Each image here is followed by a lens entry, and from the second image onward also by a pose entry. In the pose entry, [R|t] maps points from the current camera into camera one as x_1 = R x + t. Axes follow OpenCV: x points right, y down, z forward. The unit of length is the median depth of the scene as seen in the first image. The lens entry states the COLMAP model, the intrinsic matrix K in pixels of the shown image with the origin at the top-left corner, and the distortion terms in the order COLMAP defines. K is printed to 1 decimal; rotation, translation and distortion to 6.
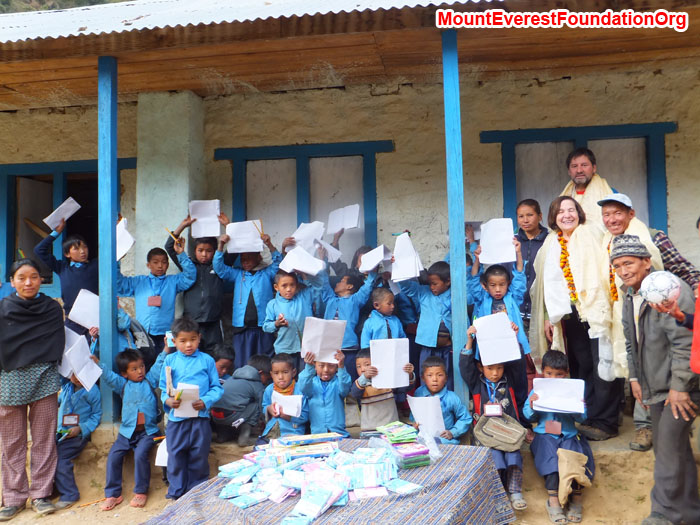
lens RADIAL K [[637.4, 0, 350.0], [0, 637.4, 262.5], [0, 0, 1]] dist [-0.002488, 0.016731]
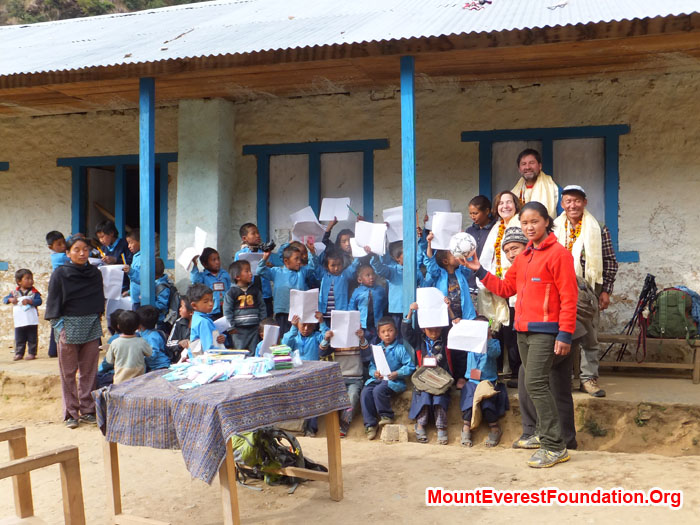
lens RADIAL K [[637.4, 0, 350.0], [0, 637.4, 262.5], [0, 0, 1]] dist [-0.002488, 0.016731]
pose [[0.993173, 0.019706, -0.114976, 0.141682], [-0.015927, 0.999305, 0.033699, -0.004315], [0.115560, -0.031637, 0.992797, -0.180199]]
